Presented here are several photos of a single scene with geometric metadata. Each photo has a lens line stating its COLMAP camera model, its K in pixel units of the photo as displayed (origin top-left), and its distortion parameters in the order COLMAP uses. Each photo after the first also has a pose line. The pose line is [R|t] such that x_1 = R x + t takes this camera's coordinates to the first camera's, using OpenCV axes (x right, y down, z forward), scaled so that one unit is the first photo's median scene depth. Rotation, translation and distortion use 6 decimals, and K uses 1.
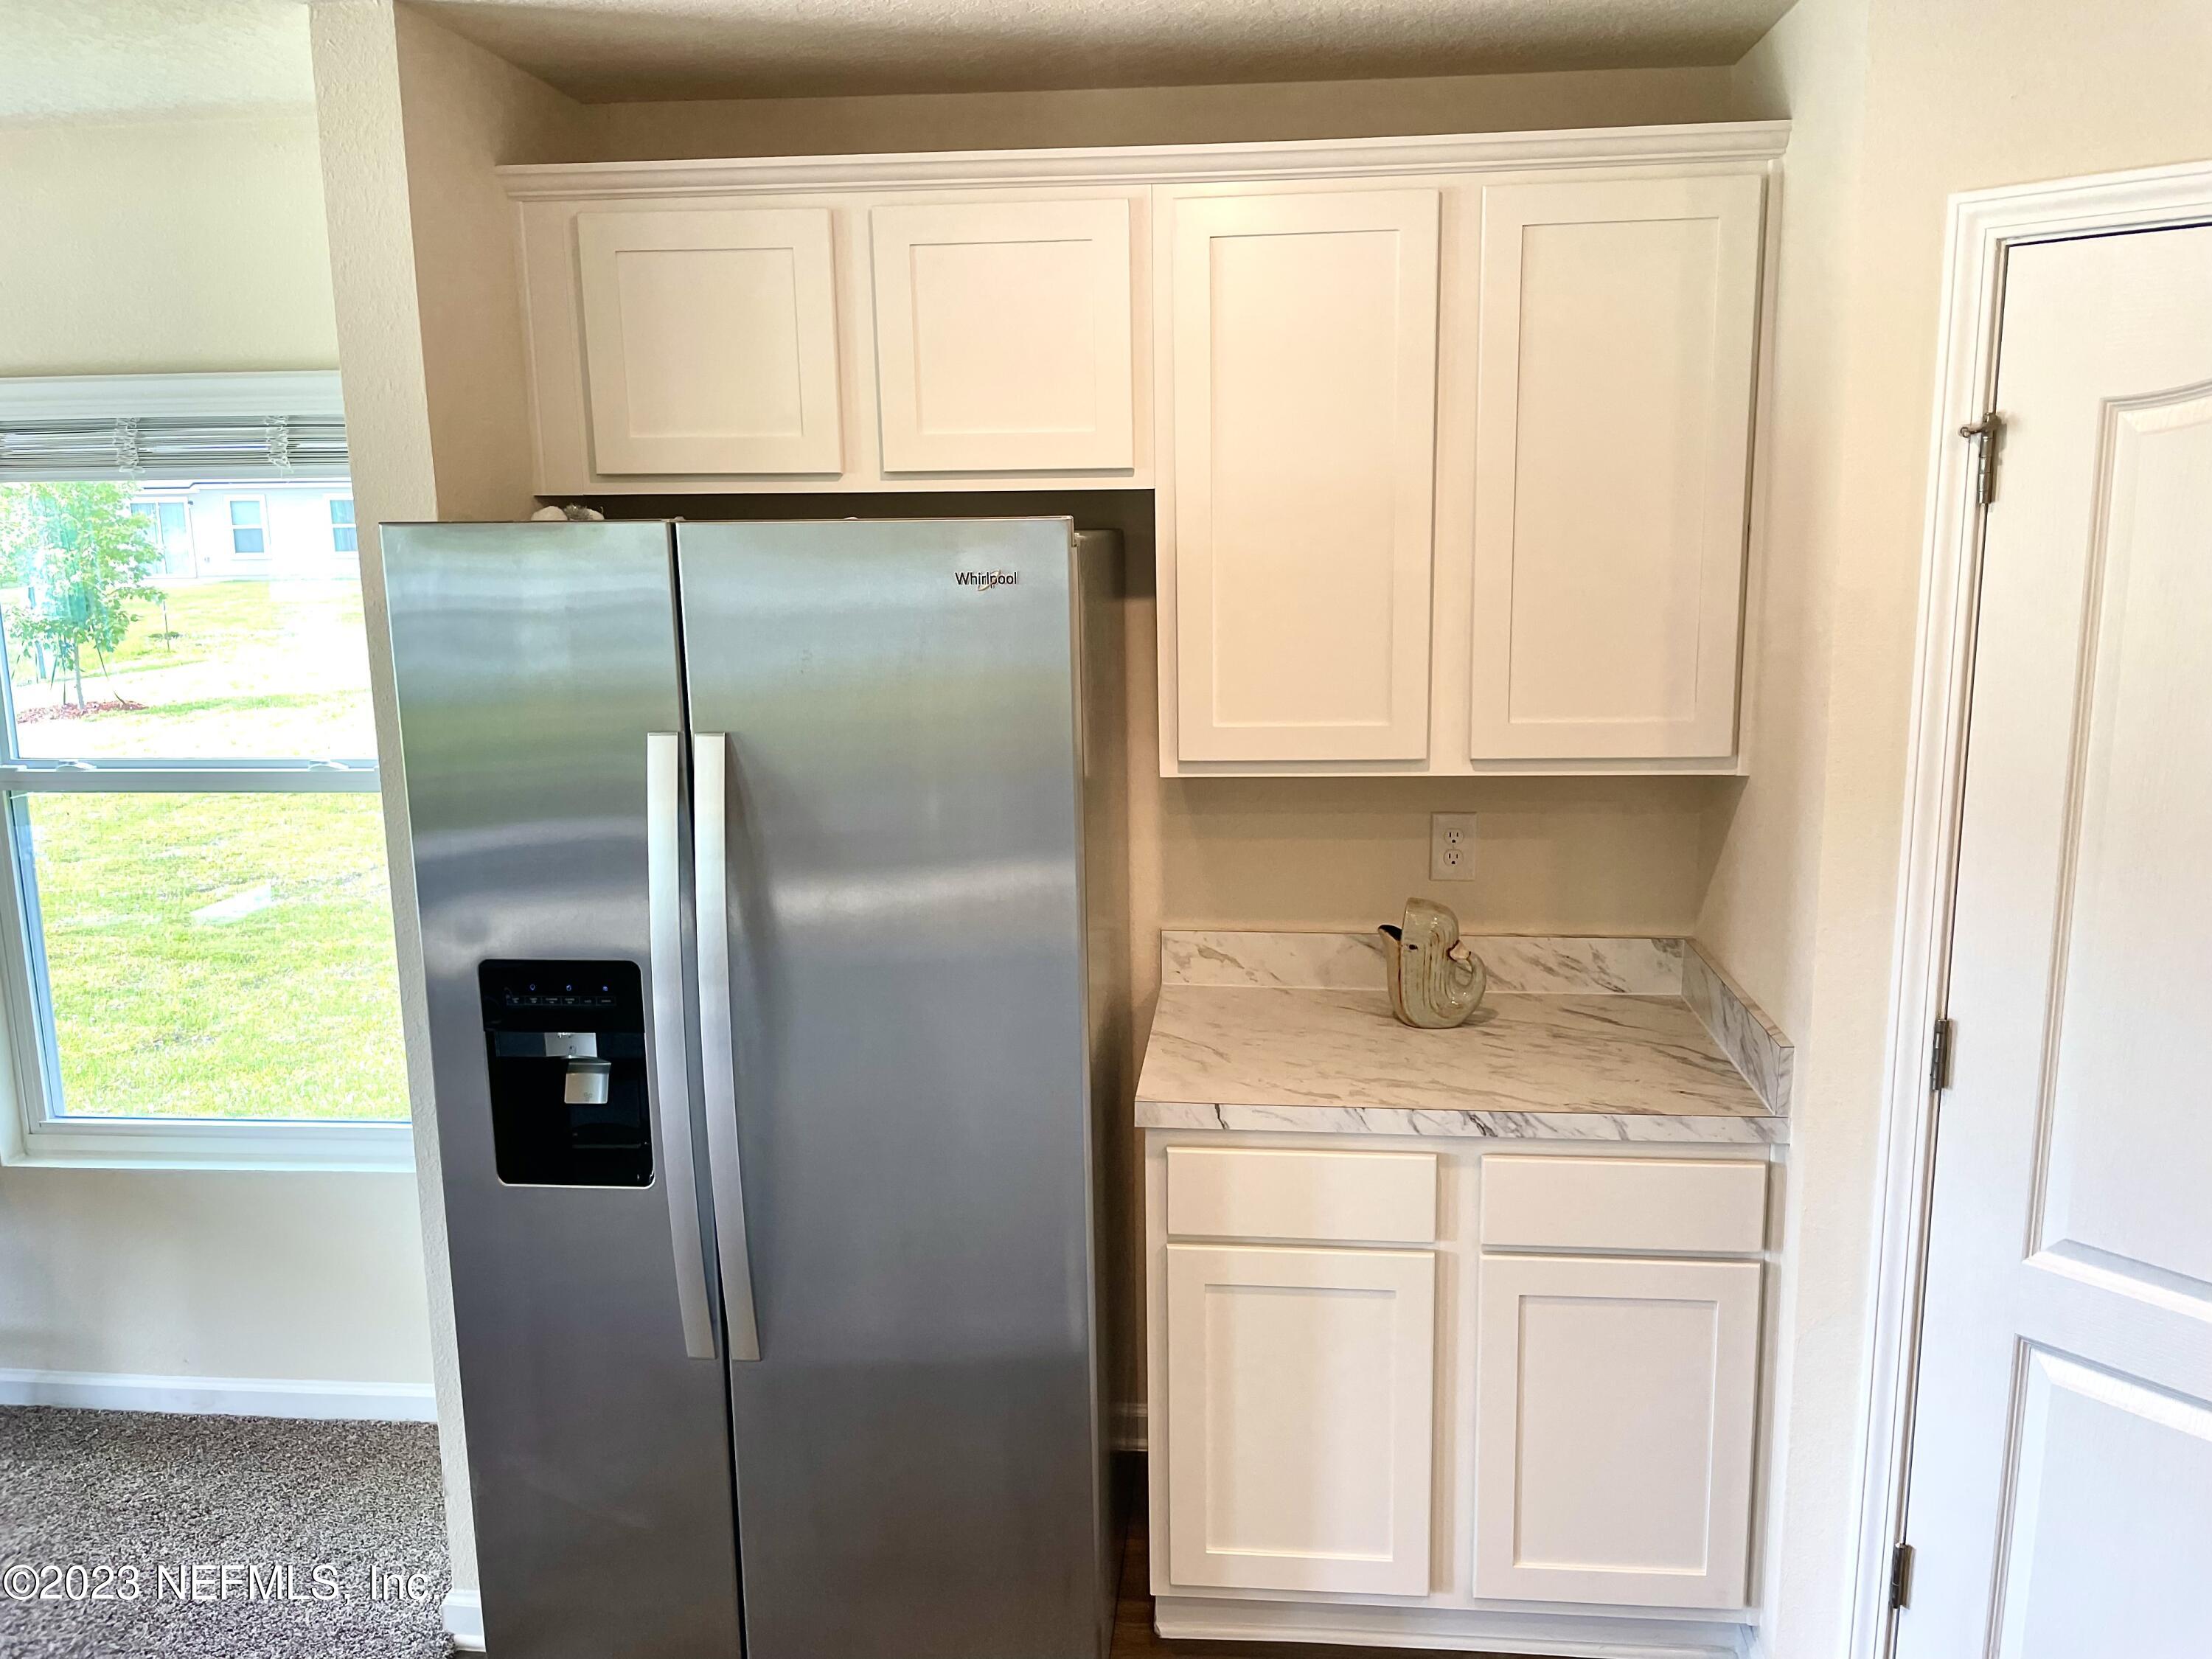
lens RADIAL K [[1721.6, 0, 1064.3], [0, 1721.6, 843.8], [0, 0, 1]] dist [0.047958, -0.093891]
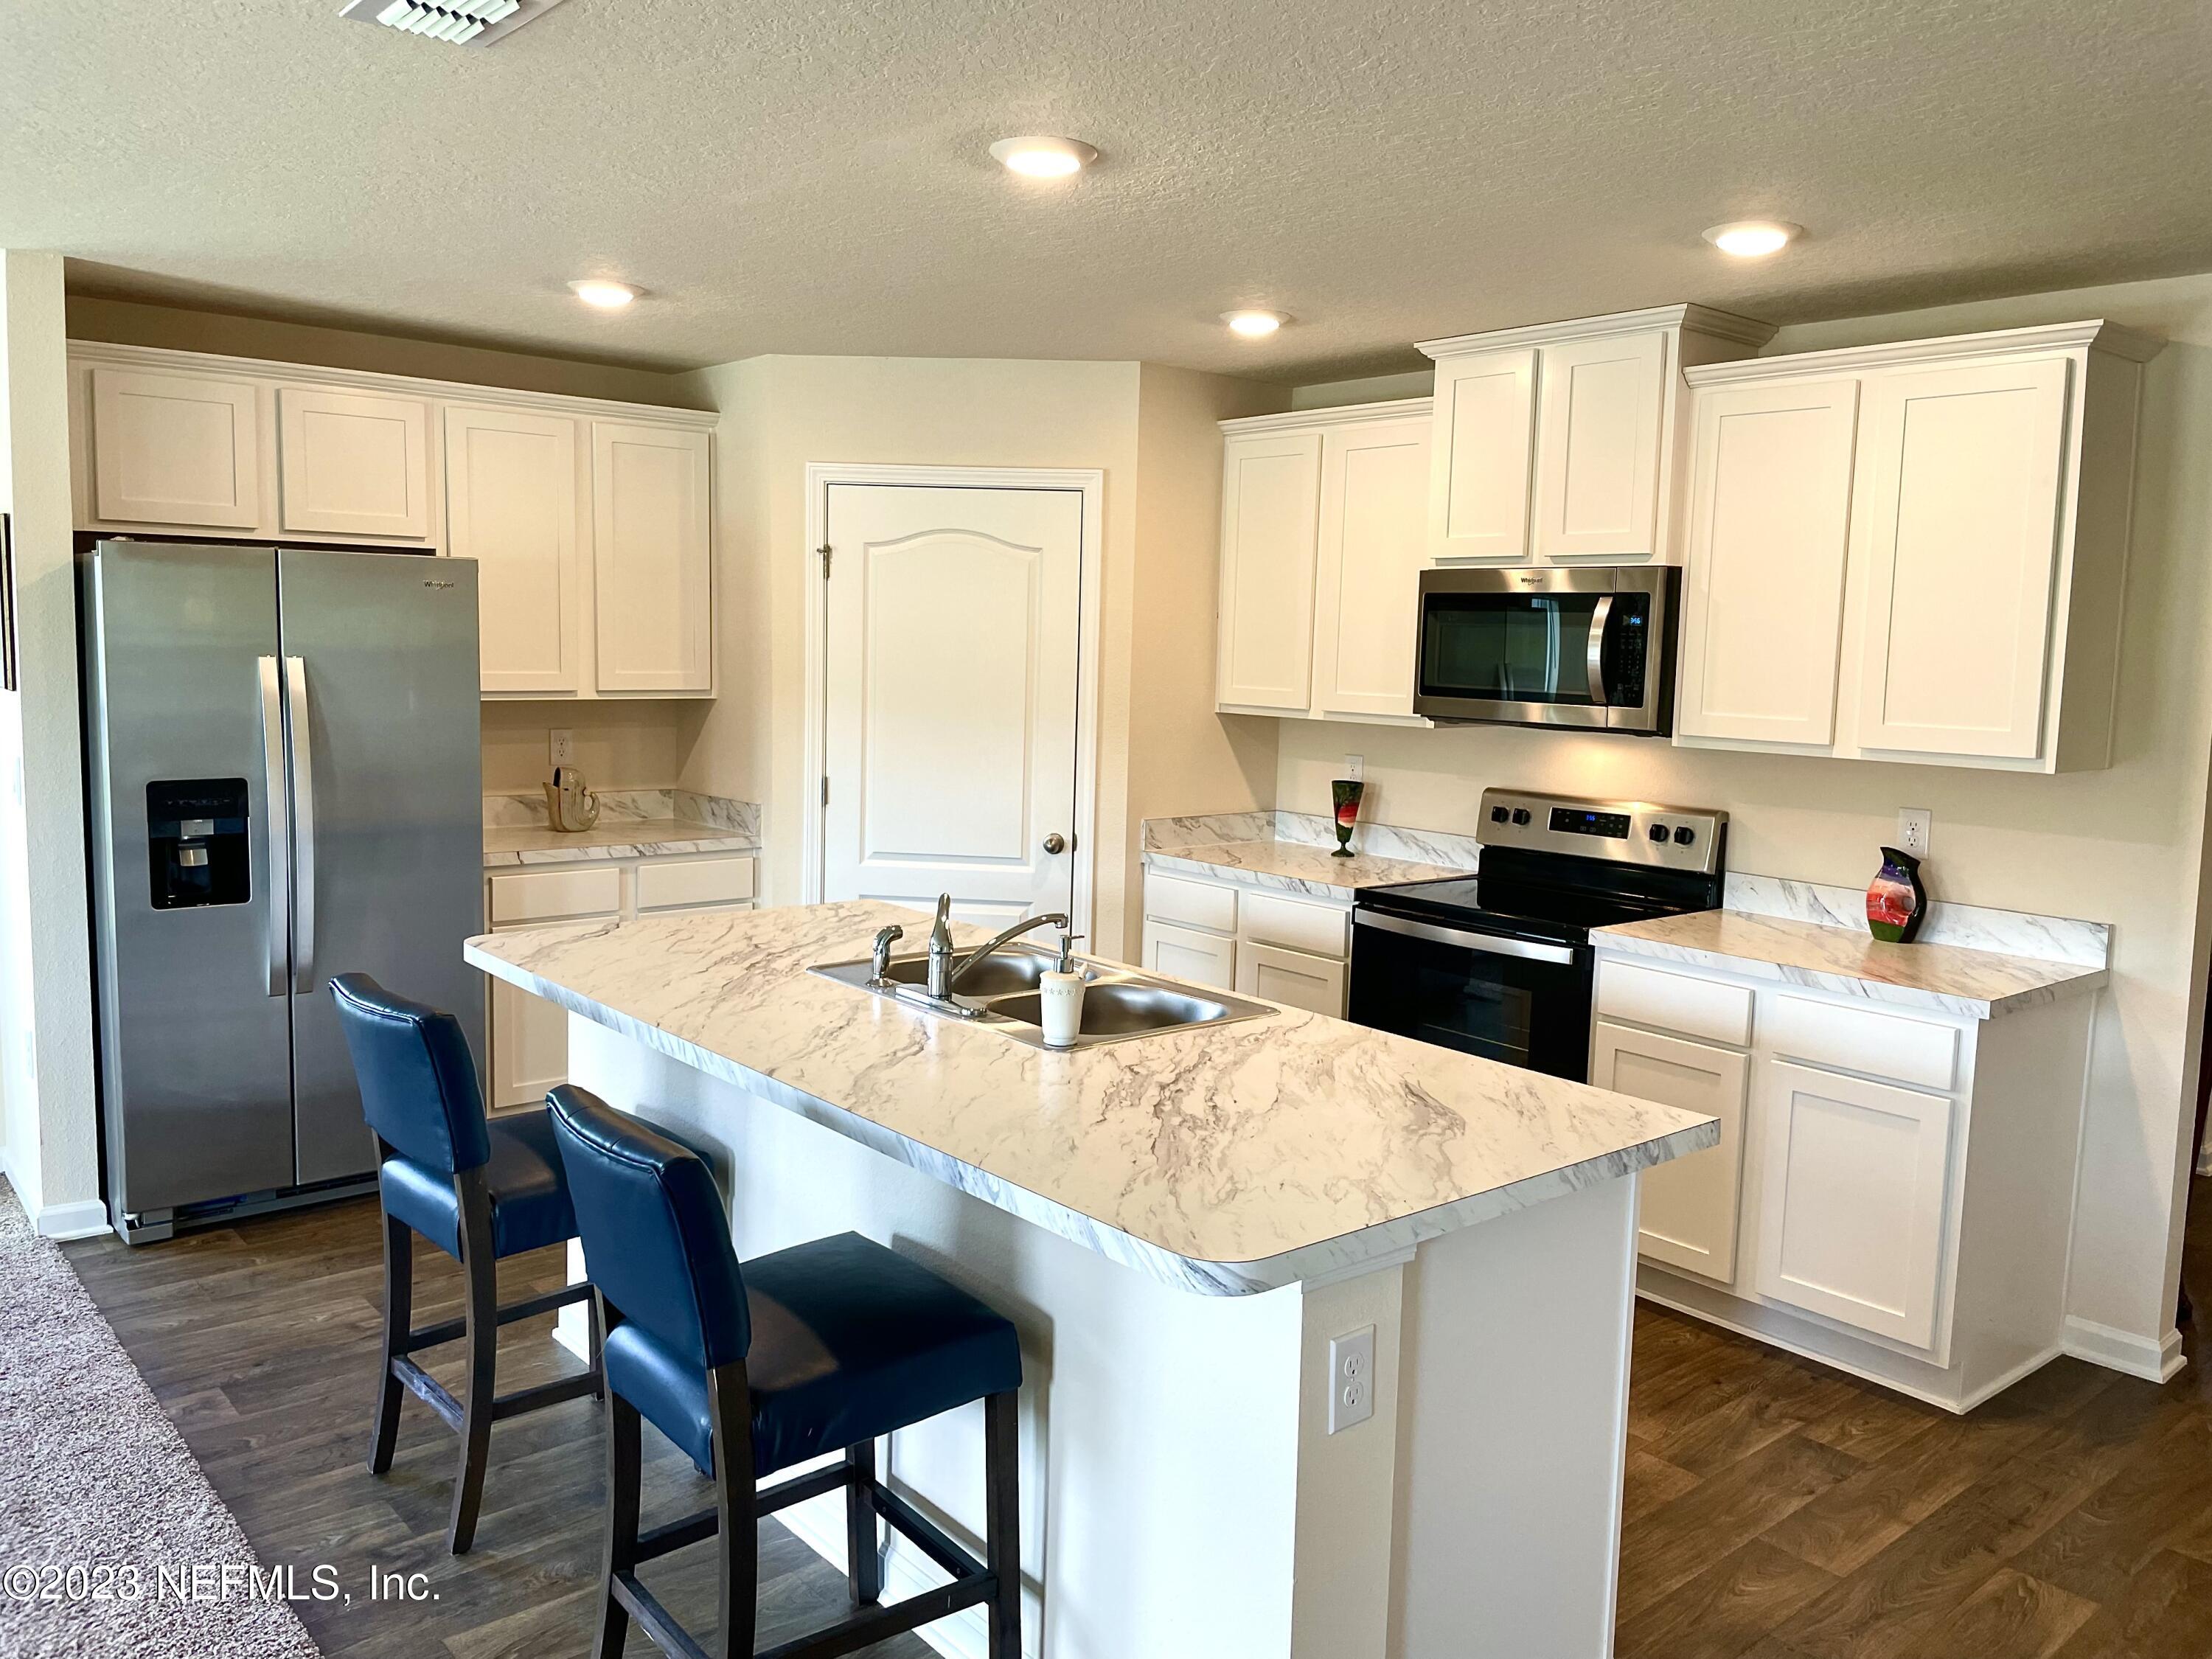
lens RADIAL K [[1676.5, 0, 1103.9], [0, 1676.5, 804.8], [0, 0, 1]] dist [0.108297, -0.168747]
pose [[0.697350, -0.042479, 0.715471, -0.875508], [0.098277, 0.994481, -0.036744, 0.242887], [-0.709961, 0.095938, 0.697676, -0.911161]]
